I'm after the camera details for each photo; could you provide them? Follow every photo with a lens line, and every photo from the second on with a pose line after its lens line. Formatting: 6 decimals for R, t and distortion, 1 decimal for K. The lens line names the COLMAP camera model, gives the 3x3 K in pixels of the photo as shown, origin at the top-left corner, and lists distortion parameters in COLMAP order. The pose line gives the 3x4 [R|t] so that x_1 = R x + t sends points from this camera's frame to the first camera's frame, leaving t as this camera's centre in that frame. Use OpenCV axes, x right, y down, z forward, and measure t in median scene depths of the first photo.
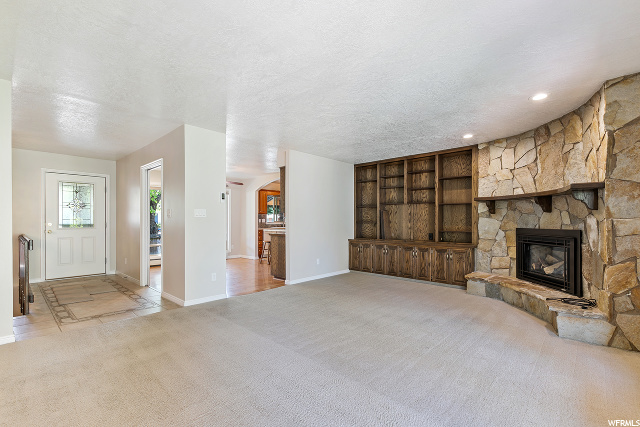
lens RADIAL K [[294.3, 0, 320.1], [0, 294.3, 219.3], [0, 0, 1]] dist [0.013566, -0.000333]
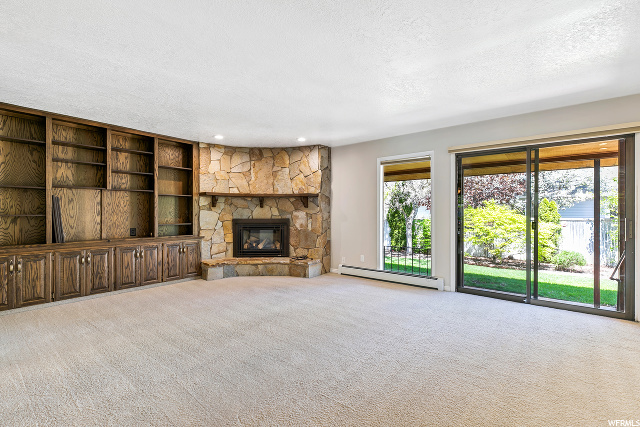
lens RADIAL K [[294.3, 0, 320.2], [0, 294.3, 211.9], [0, 0, 1]] dist [0.013566, -0.000333]
pose [[-0.082684, 0.002994, 0.996571, -0.652902], [-0.007179, 0.999968, -0.003600, 0.001257], [-0.996550, -0.007452, -0.082660, 0.729378]]
